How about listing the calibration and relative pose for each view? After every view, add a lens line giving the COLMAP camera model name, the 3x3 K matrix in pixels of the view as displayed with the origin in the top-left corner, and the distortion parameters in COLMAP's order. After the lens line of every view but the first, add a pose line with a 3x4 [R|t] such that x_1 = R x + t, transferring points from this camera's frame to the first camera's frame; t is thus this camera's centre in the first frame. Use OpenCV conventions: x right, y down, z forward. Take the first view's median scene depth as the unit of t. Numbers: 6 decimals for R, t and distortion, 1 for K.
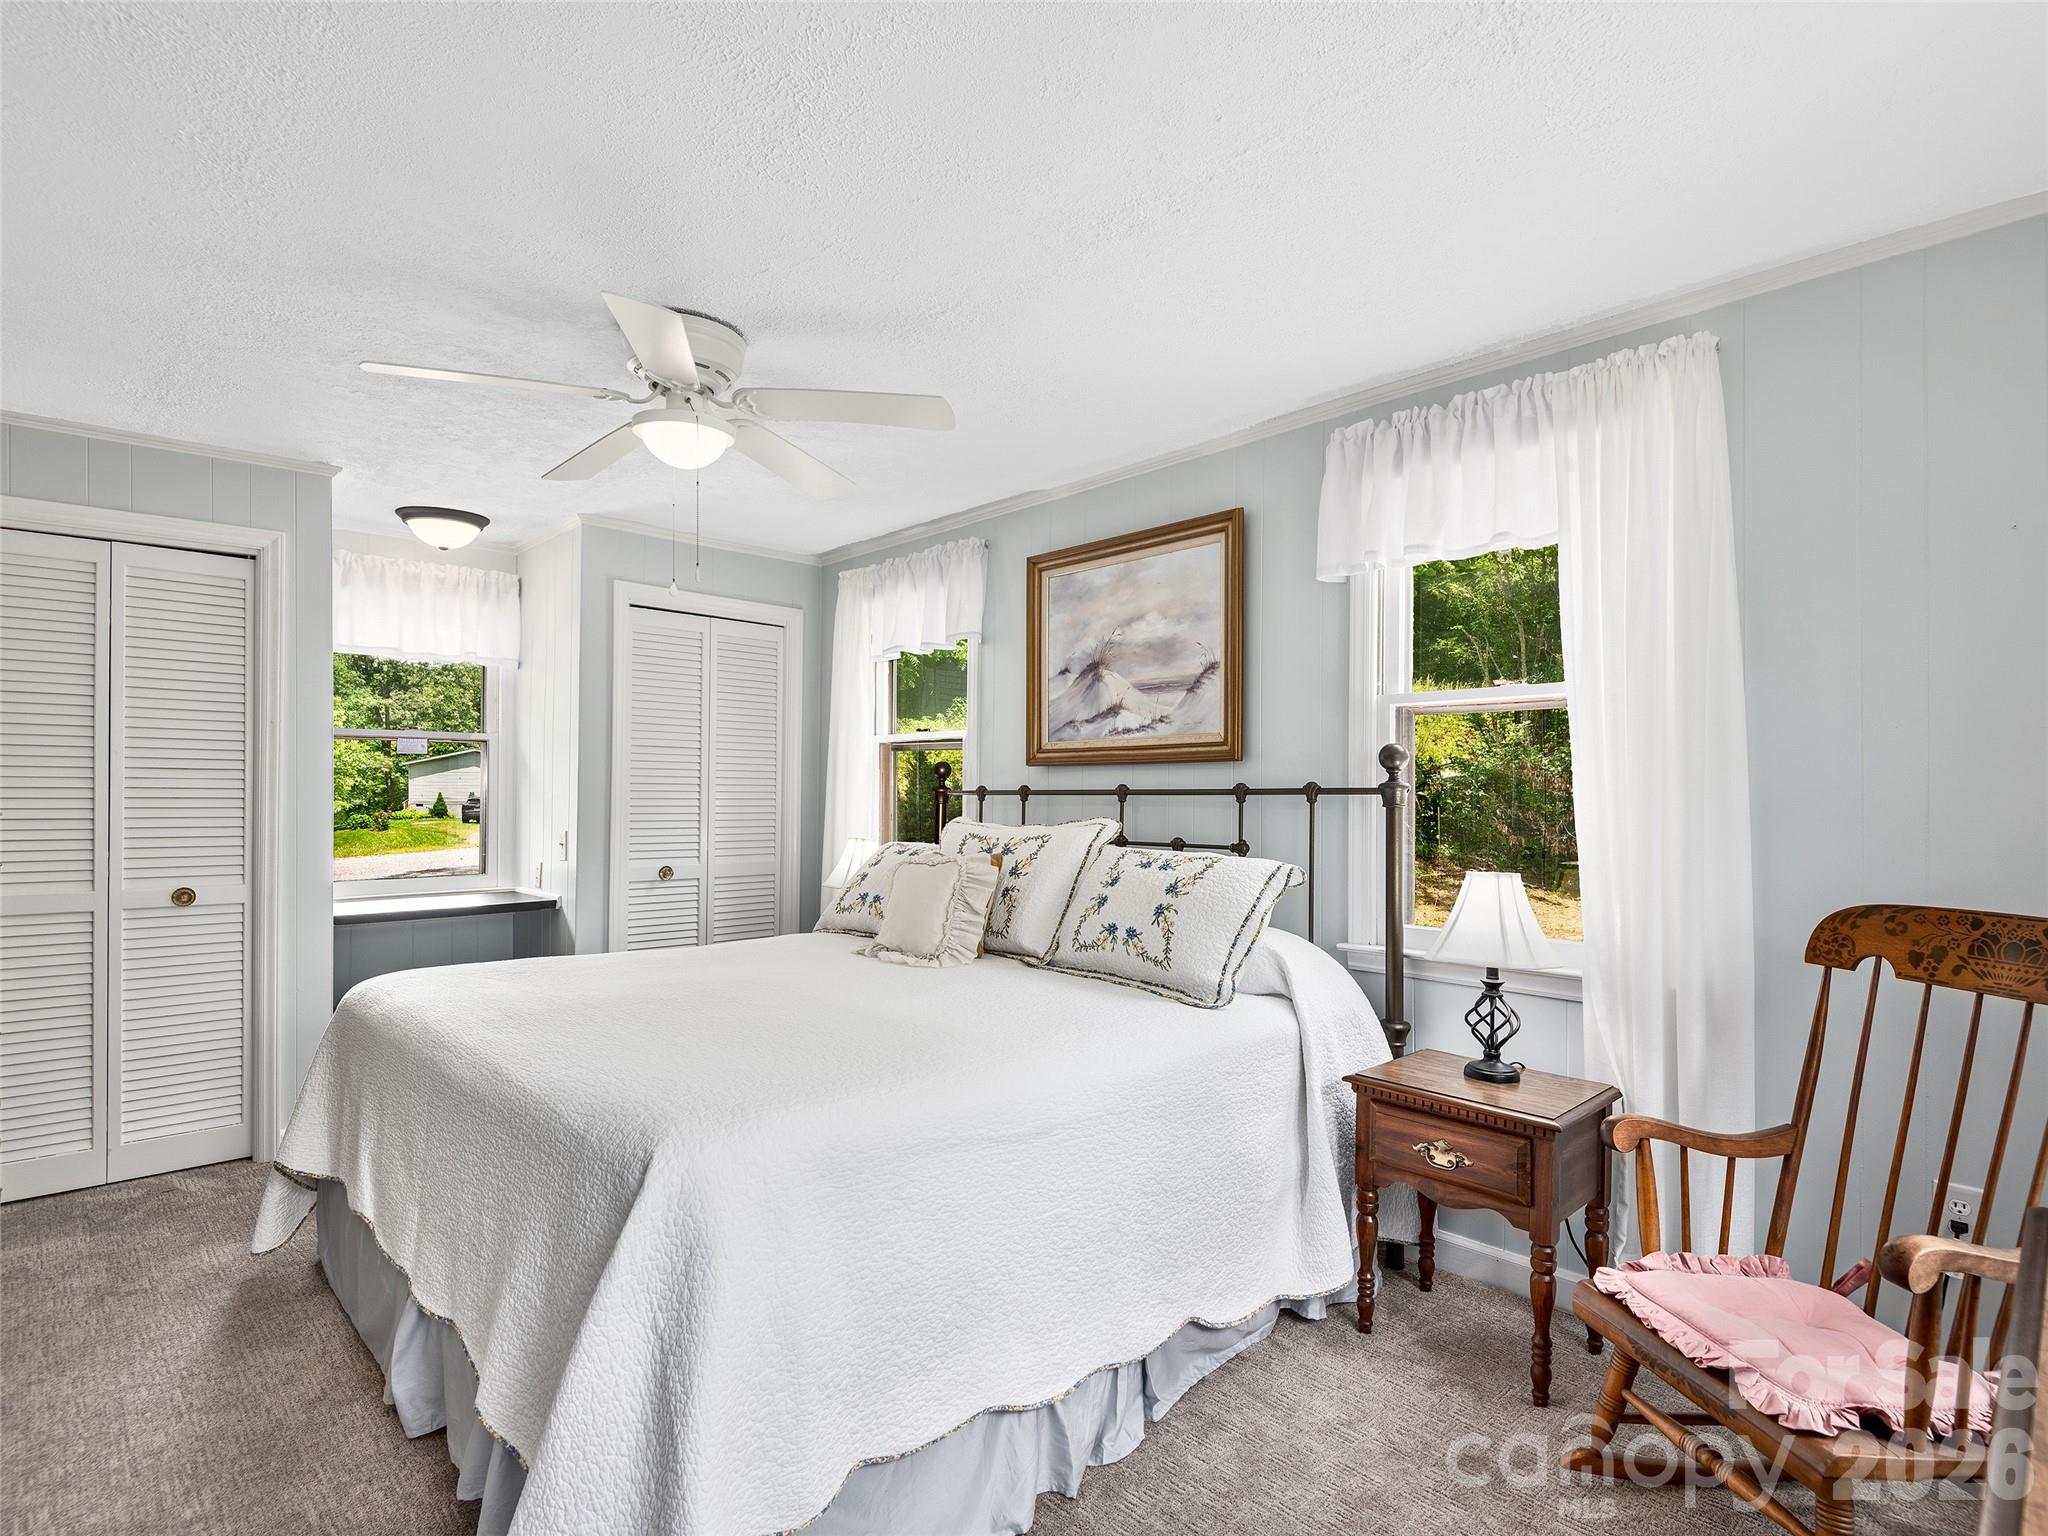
lens RADIAL K [[1045.7, 0, 1027.7], [0, 1045.7, 785.2], [0, 0, 1]] dist [0.005135, -0.000617]
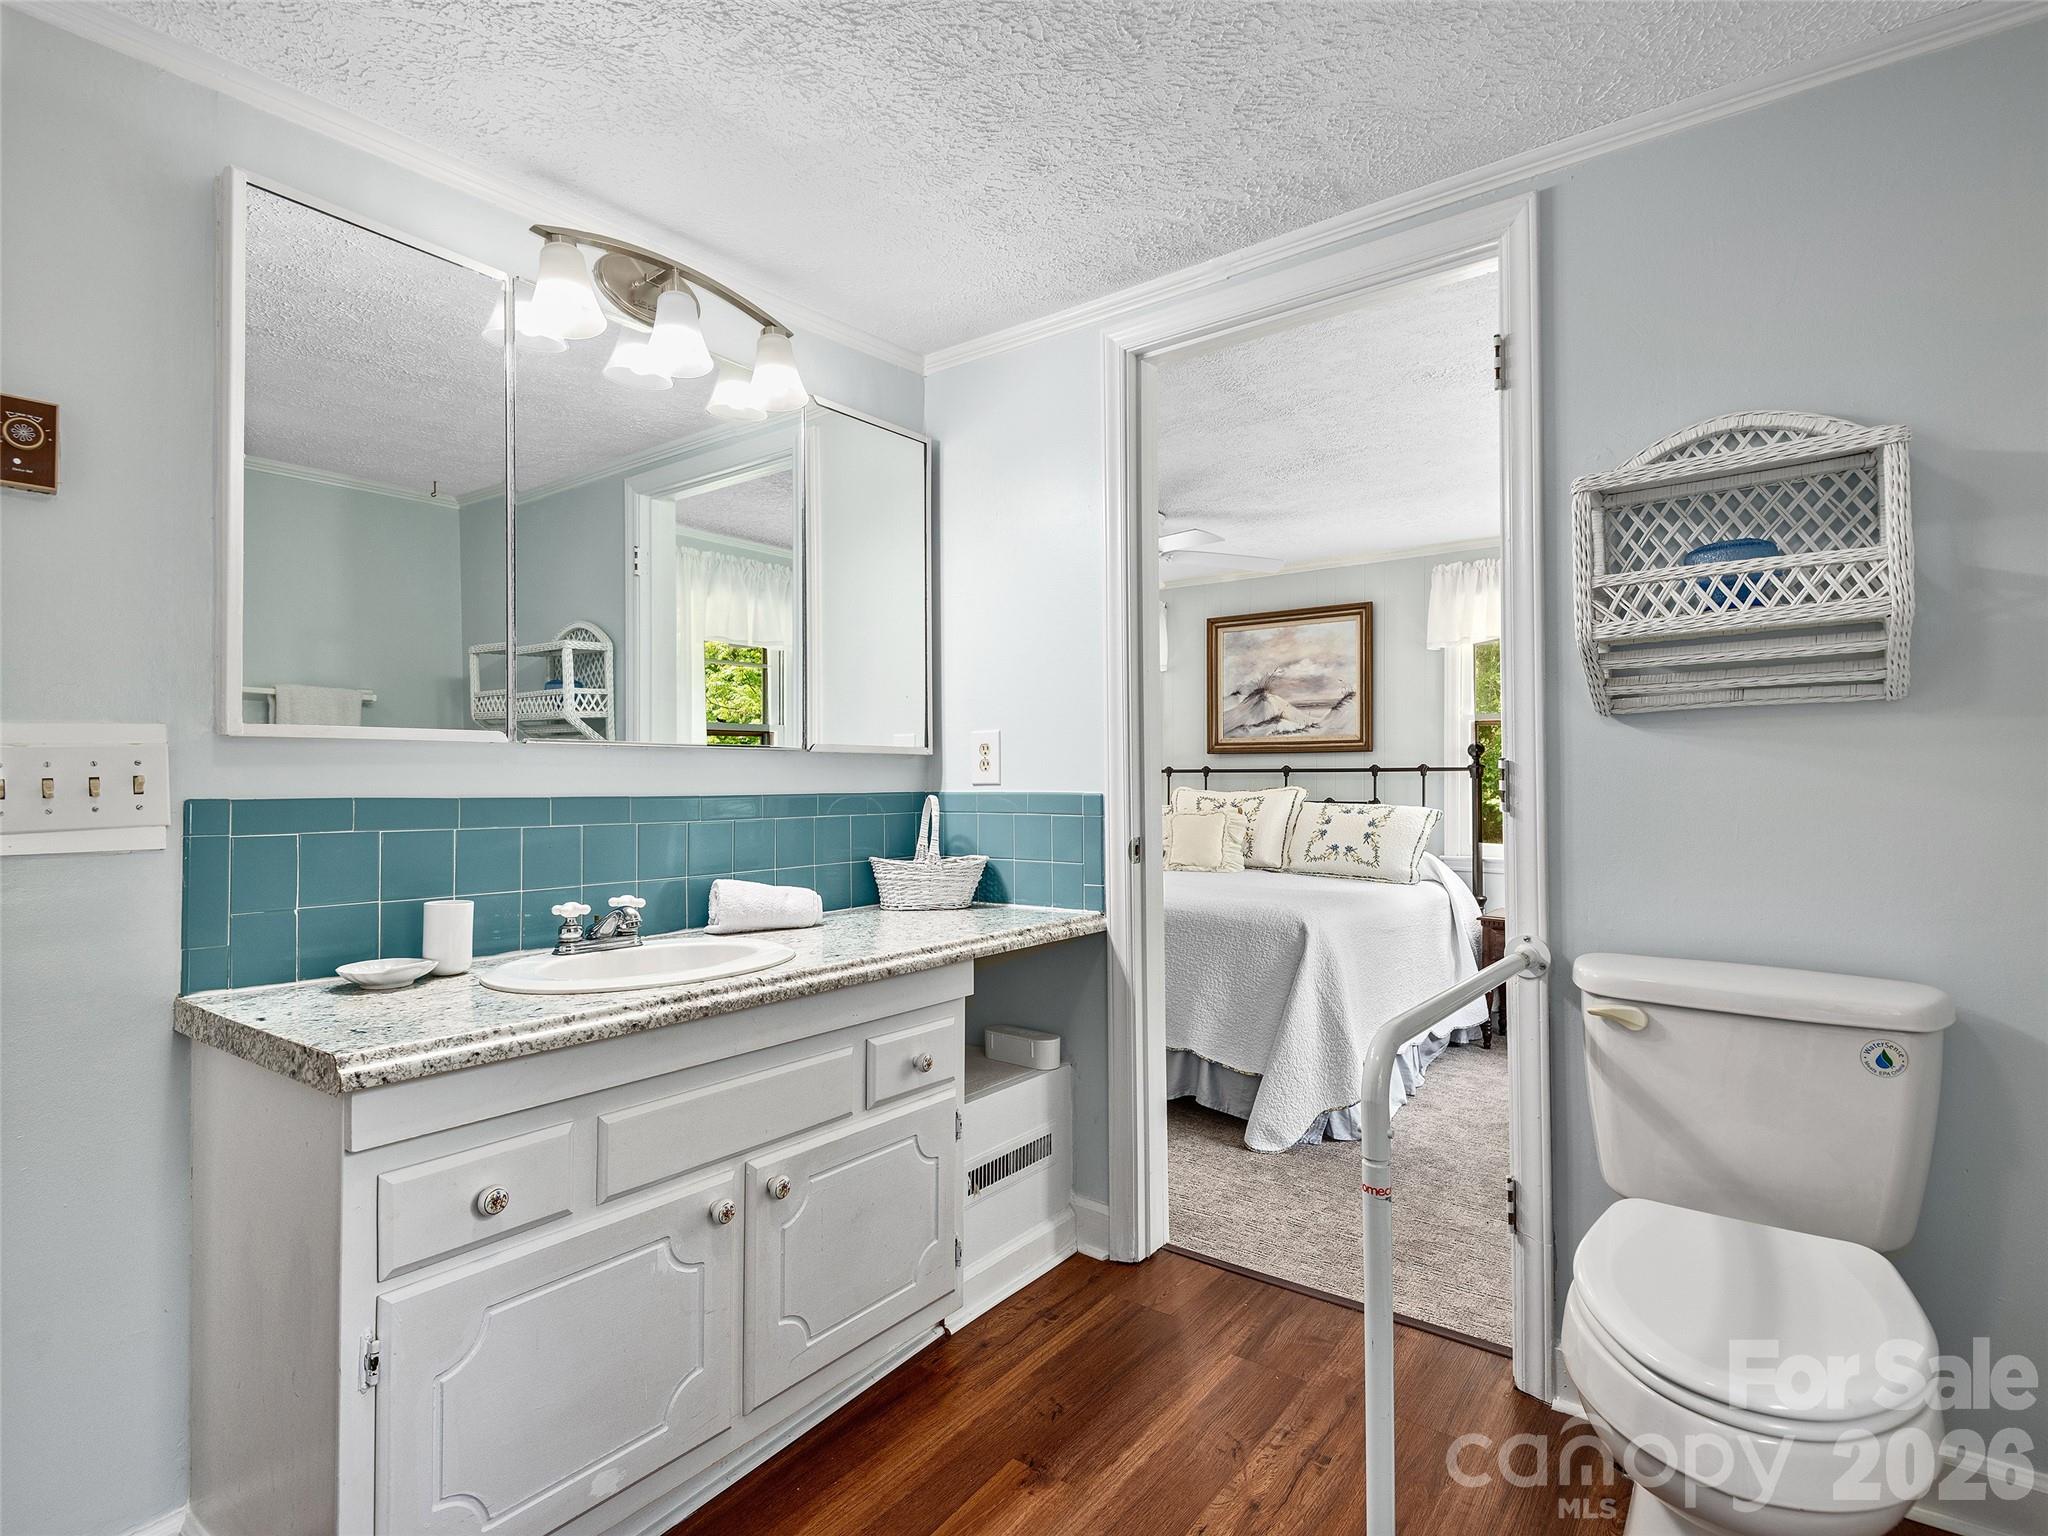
lens RADIAL K [[1045.7, 0, 1019.9], [0, 1045.7, 761.2], [0, 0, 1]] dist [0.005135, -0.000617]
pose [[0.987144, -0.007007, 0.159677, -0.602149], [0.007055, 0.999975, 0.000264, -0.011372], [-0.159675, 0.000866, 0.987169, -0.553780]]
